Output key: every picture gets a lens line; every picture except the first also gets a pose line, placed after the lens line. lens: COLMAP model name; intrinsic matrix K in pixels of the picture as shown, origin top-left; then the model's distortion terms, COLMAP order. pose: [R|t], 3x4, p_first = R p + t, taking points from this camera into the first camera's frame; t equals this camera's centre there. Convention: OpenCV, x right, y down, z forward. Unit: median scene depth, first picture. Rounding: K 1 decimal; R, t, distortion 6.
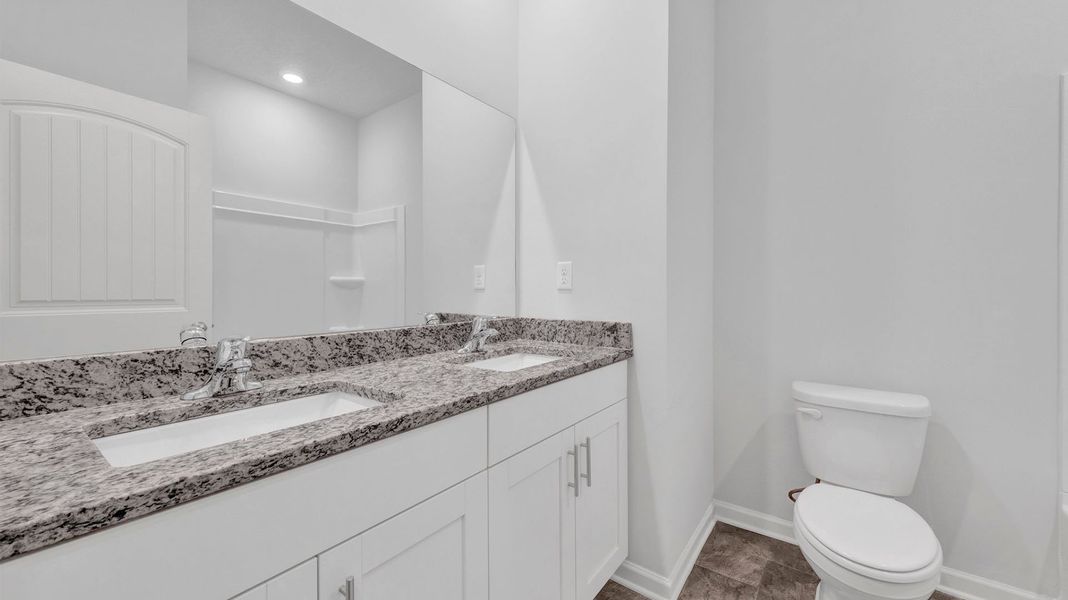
lens RADIAL K [[411.0, 0, 542.0], [0, 411.0, 284.8], [0, 0, 1]] dist [0.011991, -0.004809]
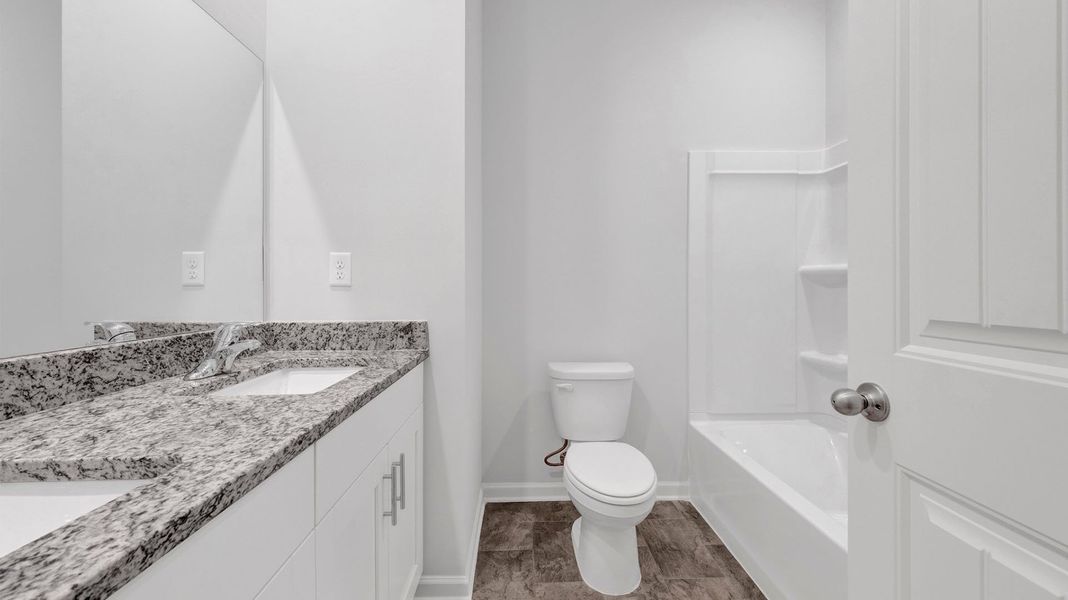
lens RADIAL K [[411.0, 0, 542.0], [0, 411.0, 284.8], [0, 0, 1]] dist [0.011991, -0.004809]
pose [[0.784263, 0.002981, 0.620422, -0.163462], [-0.006117, 0.999977, 0.002928, 0.004604], [-0.620399, -0.006091, 0.784263, 0.102784]]
